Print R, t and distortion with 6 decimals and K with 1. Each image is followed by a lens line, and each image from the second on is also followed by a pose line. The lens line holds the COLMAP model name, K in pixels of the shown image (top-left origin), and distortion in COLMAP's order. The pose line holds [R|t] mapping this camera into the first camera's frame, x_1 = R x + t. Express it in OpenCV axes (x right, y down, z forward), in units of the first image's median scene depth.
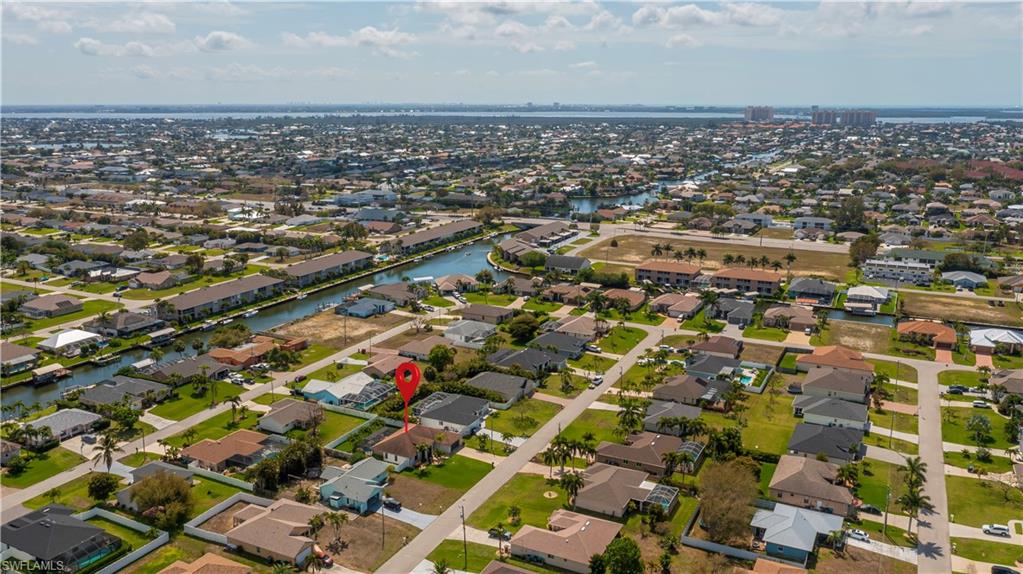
lens RADIAL K [[803.0, 0, 511.5], [0, 803.0, 287.0], [0, 0, 1]] dist [-0.068112, 0.001180]
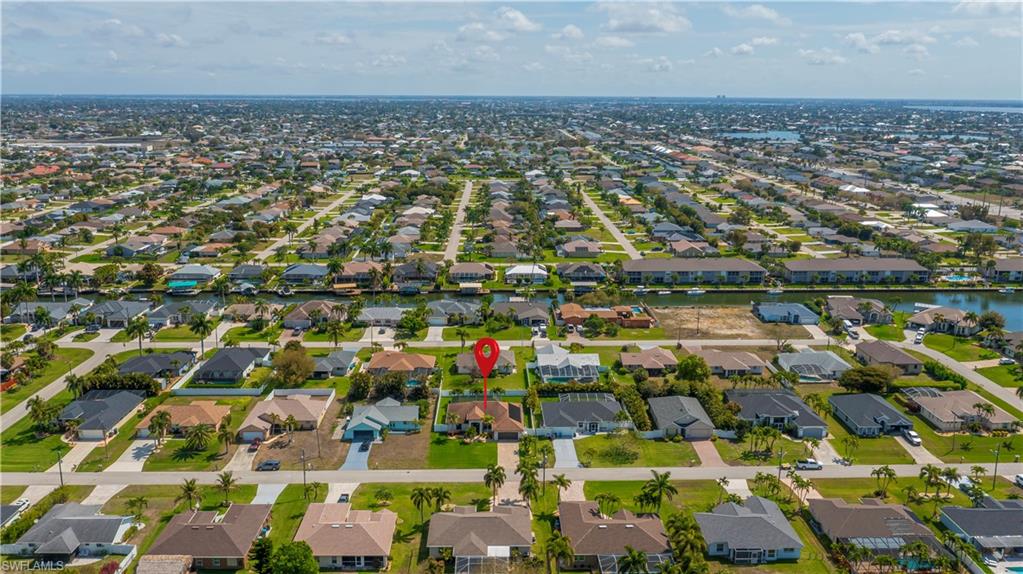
lens RADIAL K [[803.0, 0, 511.5], [0, 803.0, 287.0], [0, 0, 1]] dist [-0.068112, 0.001180]
pose [[0.474972, 0.209001, -0.854821, 0.519680], [-0.204919, 0.970952, 0.123534, -0.060954], [0.855809, 0.116494, 0.504004, 0.409519]]
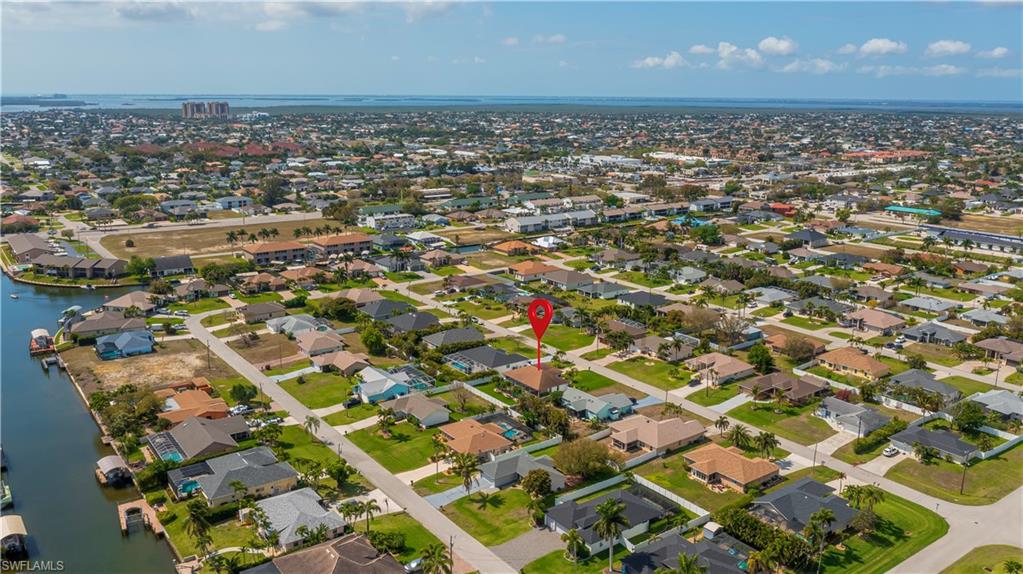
lens RADIAL K [[803.0, 0, 511.5], [0, 803.0, 287.0], [0, 0, 1]] dist [-0.068112, 0.001180]
pose [[0.447884, -0.208766, 0.869377, -0.899943], [0.190556, 0.972306, 0.135313, -0.085007], [-0.873549, 0.105061, 0.475262, 0.347734]]
